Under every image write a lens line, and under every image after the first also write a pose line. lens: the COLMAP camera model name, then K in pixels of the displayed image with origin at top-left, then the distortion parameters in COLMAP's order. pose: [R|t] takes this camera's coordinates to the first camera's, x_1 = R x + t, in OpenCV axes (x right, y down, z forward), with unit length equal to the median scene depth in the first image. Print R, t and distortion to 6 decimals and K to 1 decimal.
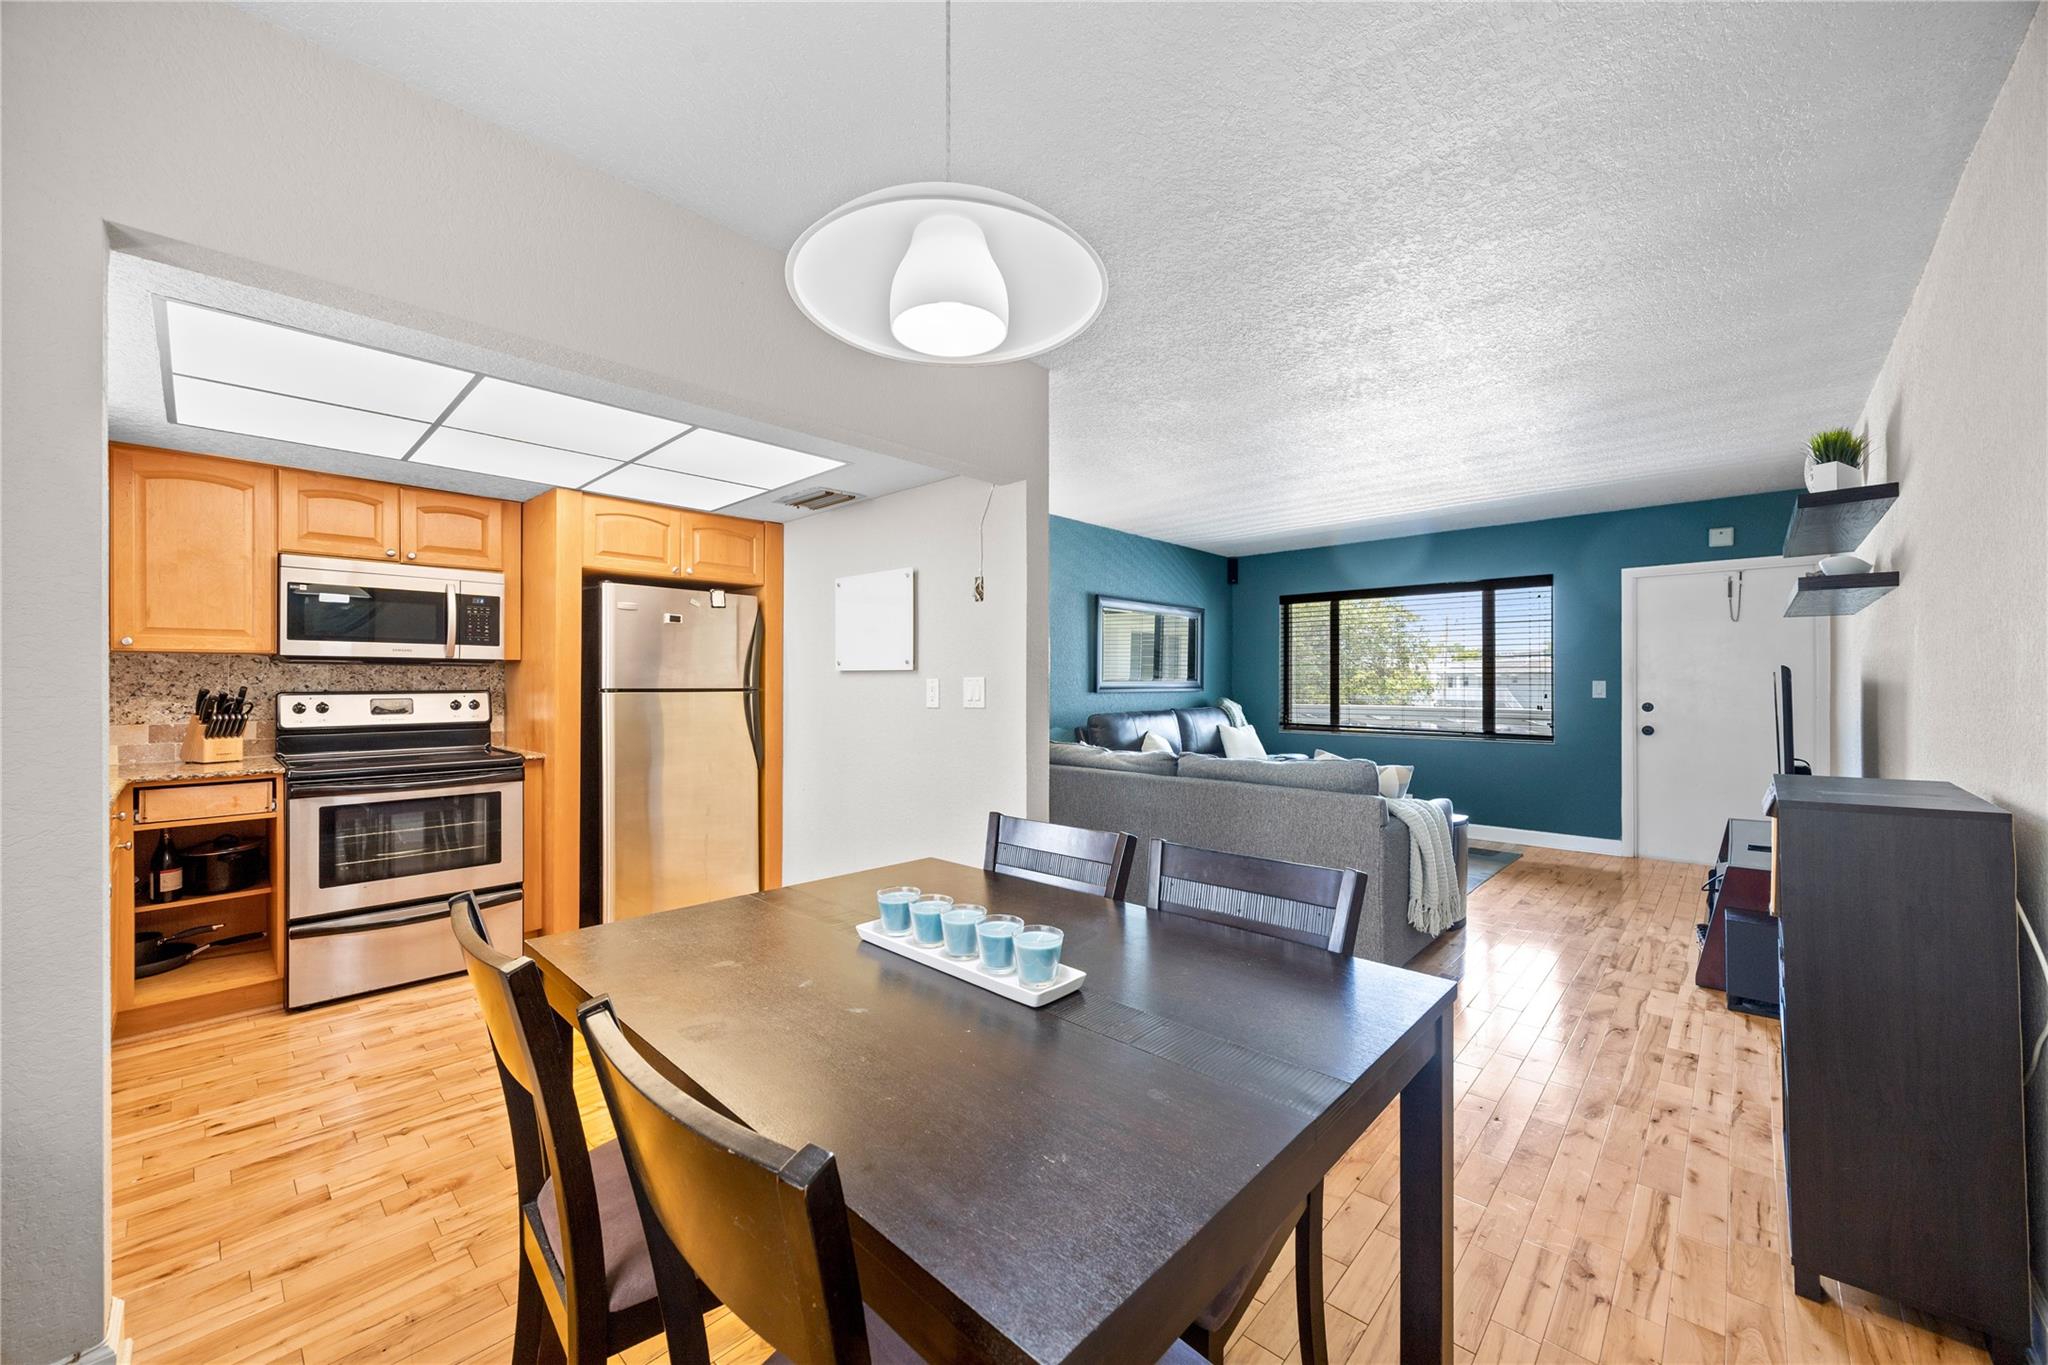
lens RADIAL K [[779.2, 0, 1017.6], [0, 779.2, 679.6], [0, 0, 1]] dist [-0.002706, 0.000029]
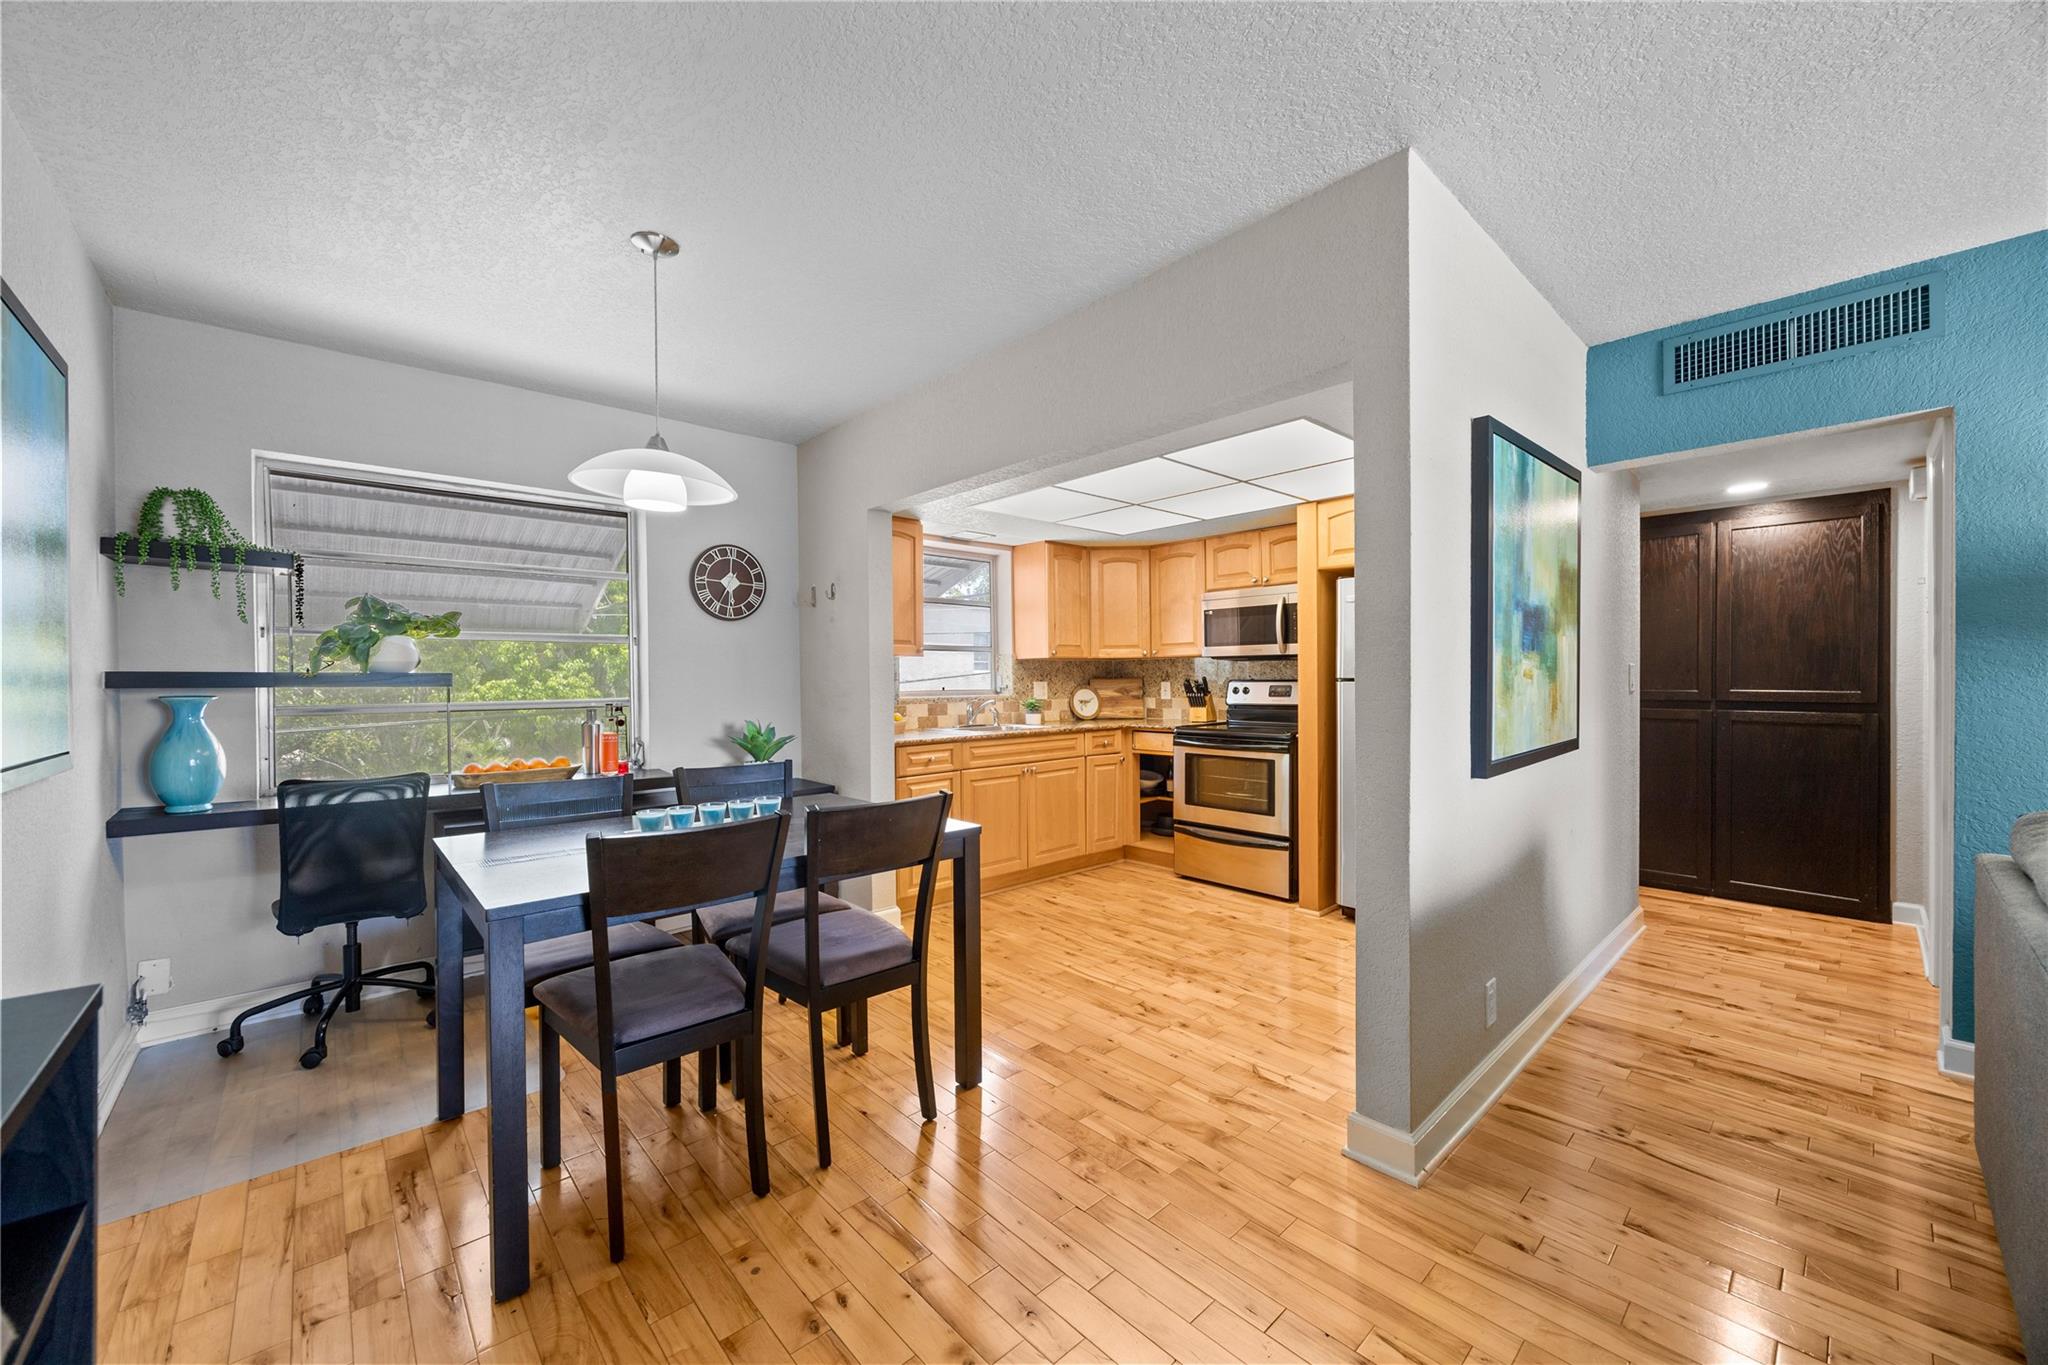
lens RADIAL K [[779.2, 0, 1019.1], [0, 779.2, 684.4], [0, 0, 1]] dist [-0.002706, 0.000029]
pose [[-0.080281, 0.009794, -0.996724, 0.576235], [0.011727, 0.999892, 0.008880, 0.005714], [0.996703, -0.010976, -0.080387, 0.646797]]
